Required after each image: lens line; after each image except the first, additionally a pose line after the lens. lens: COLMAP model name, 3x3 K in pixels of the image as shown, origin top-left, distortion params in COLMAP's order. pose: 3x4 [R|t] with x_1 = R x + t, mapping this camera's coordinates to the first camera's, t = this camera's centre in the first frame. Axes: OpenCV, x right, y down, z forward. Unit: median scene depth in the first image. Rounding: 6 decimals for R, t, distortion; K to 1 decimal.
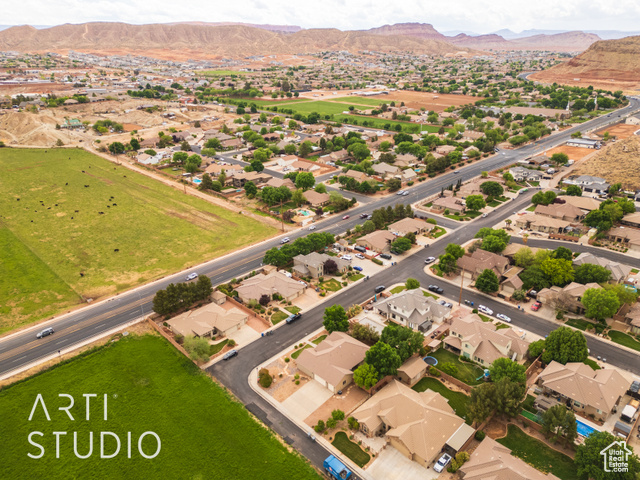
lens RADIAL K [[445.4, 0, 320.0], [0, 445.4, 240.0], [0, 0, 1]] dist [0.077023, -0.064838]
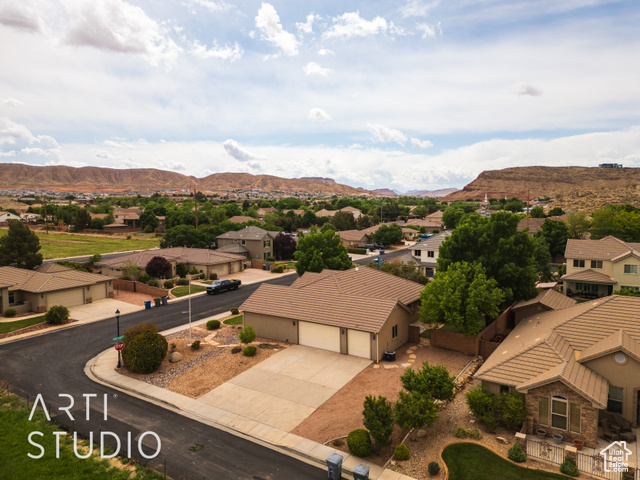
lens RADIAL K [[445.4, 0, 320.0], [0, 445.4, 240.0], [0, 0, 1]] dist [0.077023, -0.064838]
pose [[0.981114, -0.011232, 0.193102, -0.035112], [0.072152, 0.947510, -0.311478, 0.195067], [-0.179467, 0.319528, 0.930427, 0.376180]]
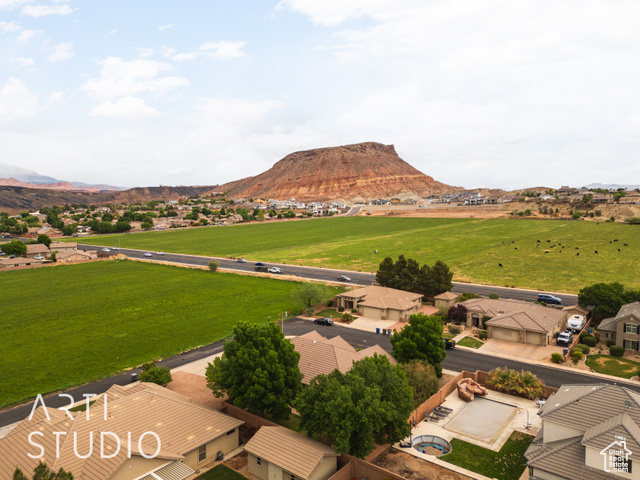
lens RADIAL K [[445.4, 0, 320.0], [0, 445.4, 240.0], [0, 0, 1]] dist [0.077023, -0.064838]
pose [[0.107916, 0.093506, -0.989753, 0.305505], [-0.382715, 0.922748, 0.045447, 0.065008], [0.917542, 0.373888, 0.135365, 0.527026]]
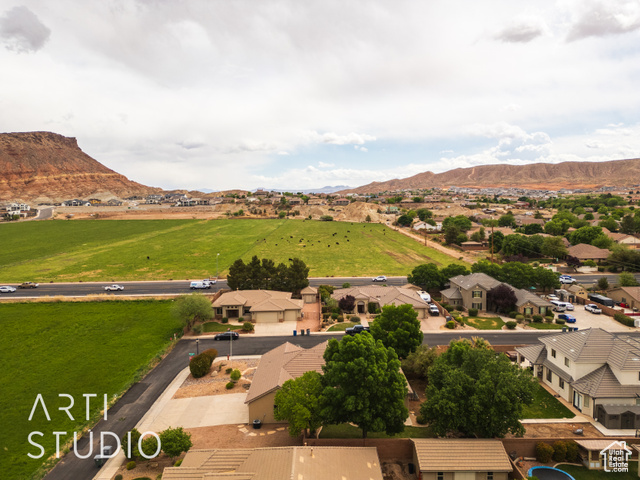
lens RADIAL K [[445.6, 0, 321.7], [0, 445.6, 236.4], [0, 0, 1]] dist [0.105876, -0.123536]
pose [[0.707077, 0.060144, -0.704574, 0.207676], [-0.275405, 0.941126, -0.196047, 0.130586], [0.651302, 0.332663, 0.682012, 0.376264]]
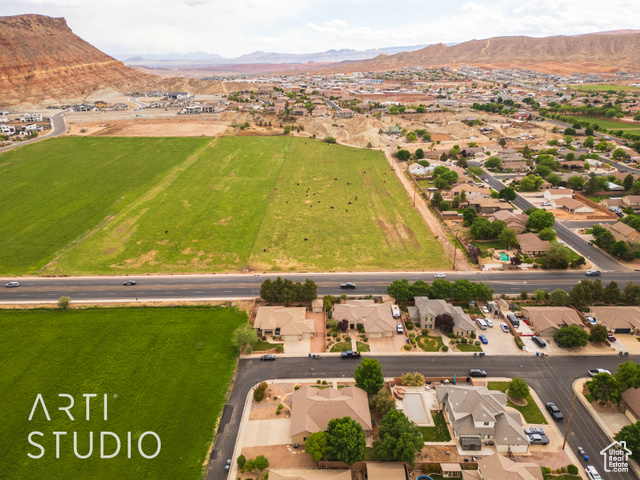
lens RADIAL K [[445.4, 0, 320.0], [0, 445.4, 240.0], [0, 0, 1]] dist [0.077023, -0.064838]
pose [[0.699713, 0.259235, -0.665732, 0.310049], [-0.275744, 0.957634, 0.083082, -0.075689], [0.659066, 0.125438, 0.741551, 0.174119]]
